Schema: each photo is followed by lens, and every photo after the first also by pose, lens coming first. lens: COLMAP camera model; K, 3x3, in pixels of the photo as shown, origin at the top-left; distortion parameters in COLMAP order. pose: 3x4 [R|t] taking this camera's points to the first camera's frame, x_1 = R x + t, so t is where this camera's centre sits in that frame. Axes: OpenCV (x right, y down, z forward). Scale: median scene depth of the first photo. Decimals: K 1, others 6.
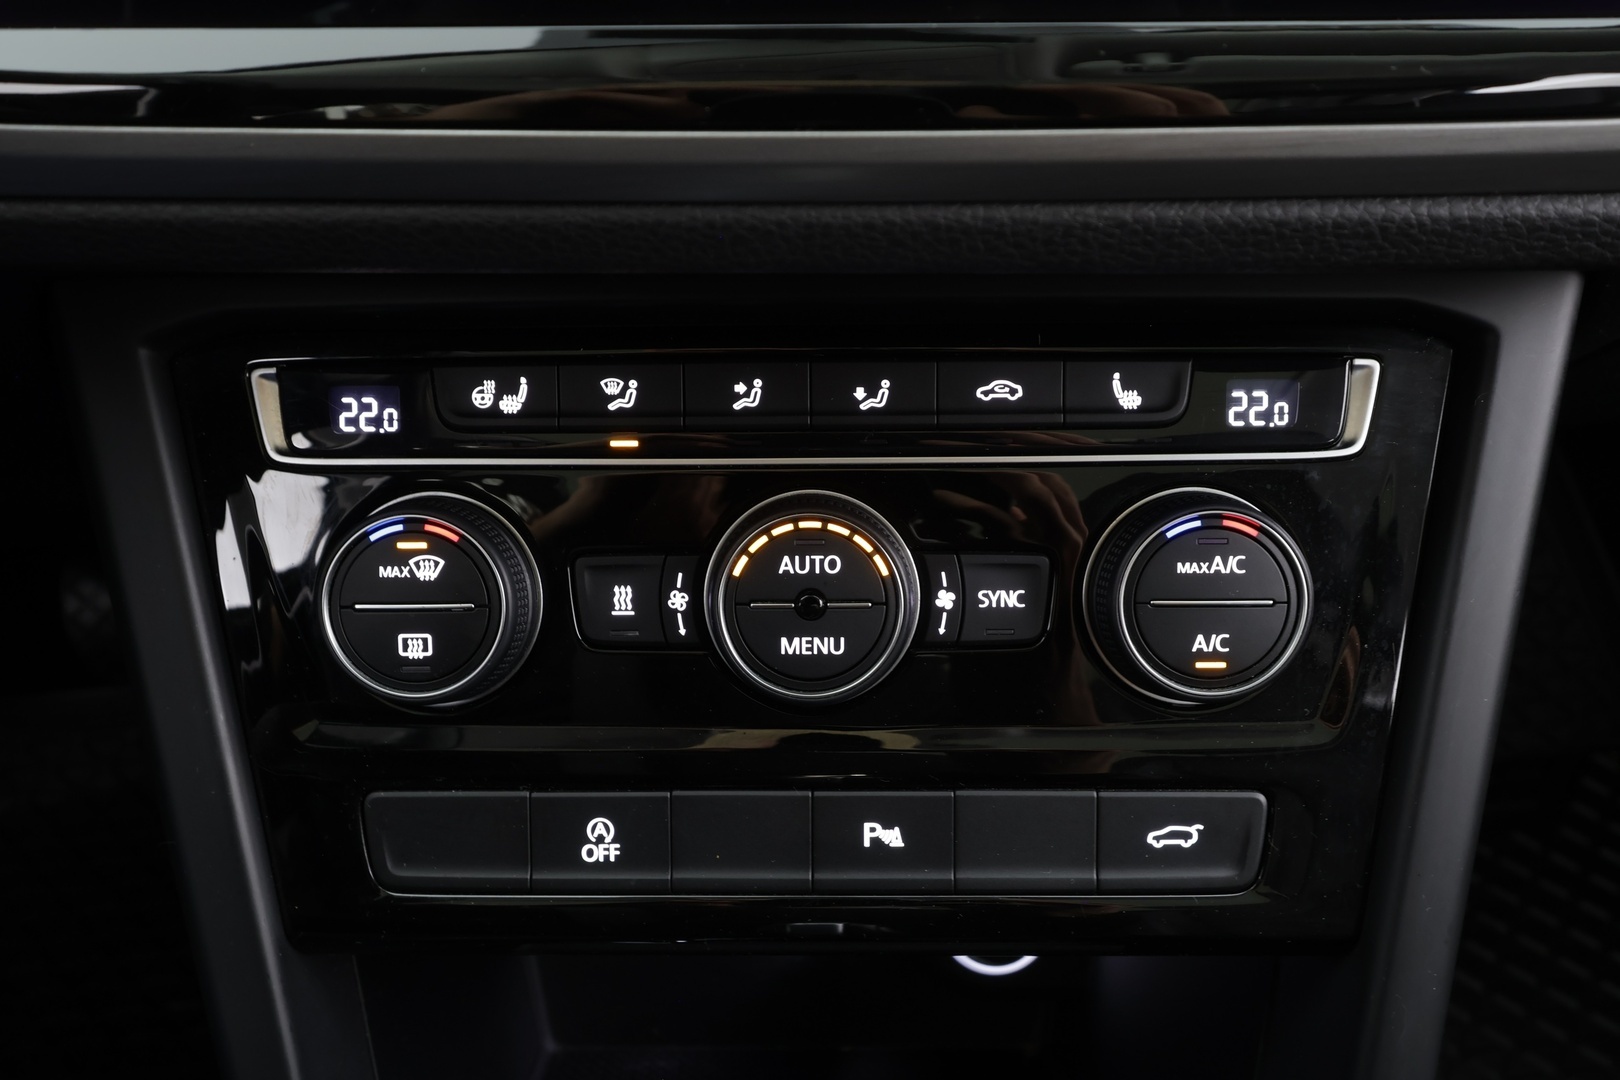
lens RADIAL K [[1199.9, 0, 812.5], [0, 1199.9, 542.3], [0, 0, 1]] dist [0.002645, 0.001478]
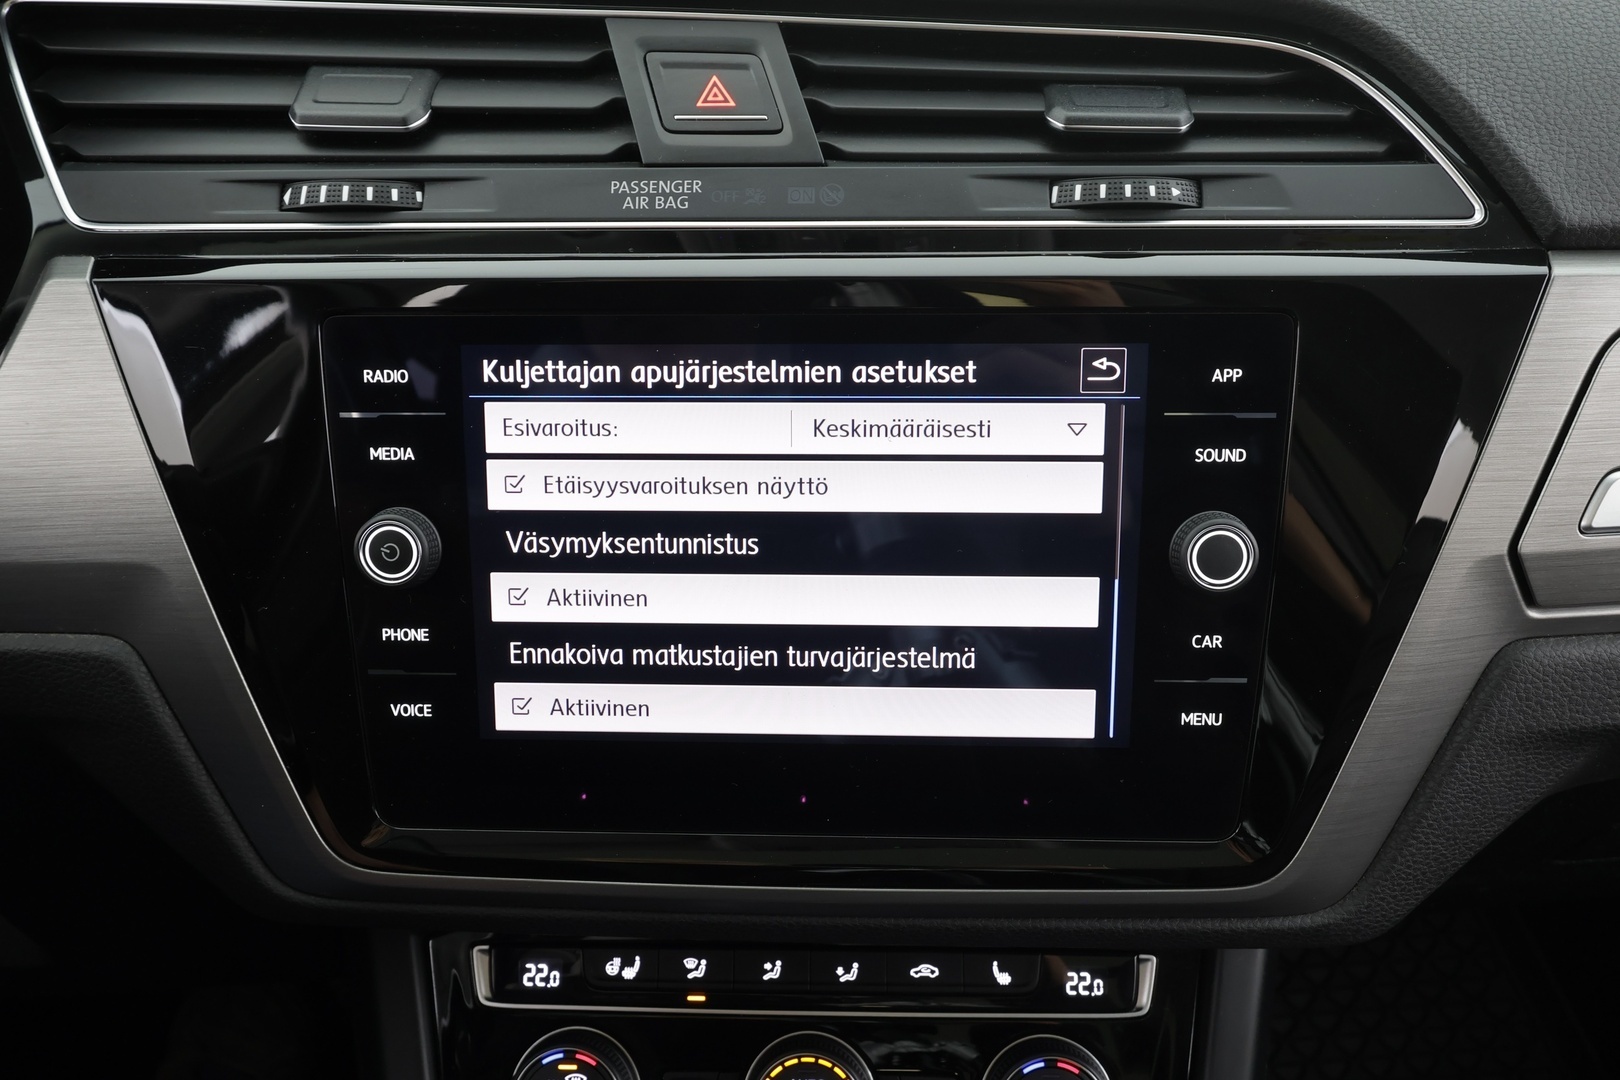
lens RADIAL K [[1289.3, 0, 809.3], [0, 1289.3, 537.6], [0, 0, 1]] dist [0.004522, 0.001549]
pose [[0.999519, 0.008515, -0.029829, 0.045186], [-0.015747, 0.967763, -0.251370, -0.254574], [0.026727, 0.251719, 0.967431, -0.870918]]
